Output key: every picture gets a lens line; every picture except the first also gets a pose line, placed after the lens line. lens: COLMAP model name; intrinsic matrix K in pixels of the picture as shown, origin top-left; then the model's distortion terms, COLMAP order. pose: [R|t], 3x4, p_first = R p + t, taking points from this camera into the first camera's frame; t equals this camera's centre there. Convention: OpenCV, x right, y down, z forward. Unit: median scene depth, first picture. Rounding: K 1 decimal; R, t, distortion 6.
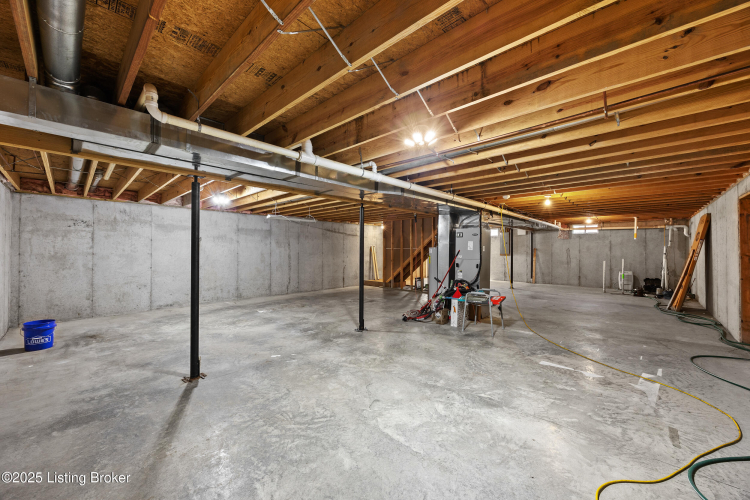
lens RADIAL K [[288.9, 0, 374.3], [0, 288.9, 250.0], [0, 0, 1]] dist [-0.001317, 0.000013]
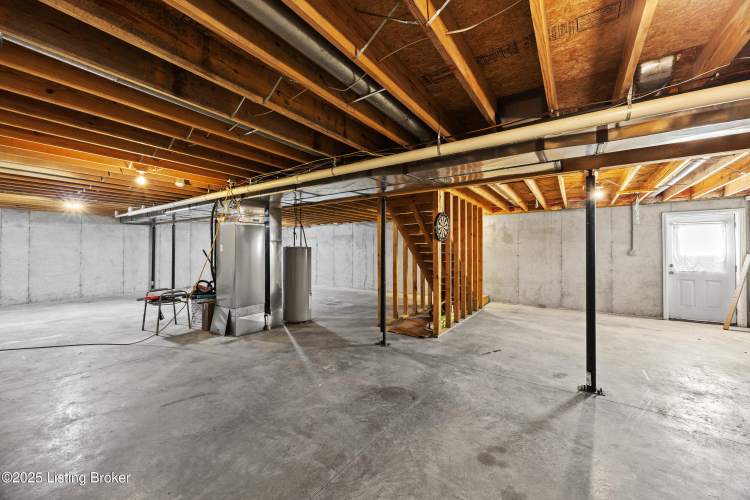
lens RADIAL K [[288.9, 0, 375.9], [0, 288.9, 248.4], [0, 0, 1]] dist [-0.001317, 0.000013]
pose [[0.161107, -0.015110, -0.986821, 0.789856], [-0.002612, 0.999873, -0.015736, 0.007325], [0.986933, 0.005113, 0.161047, 0.823221]]
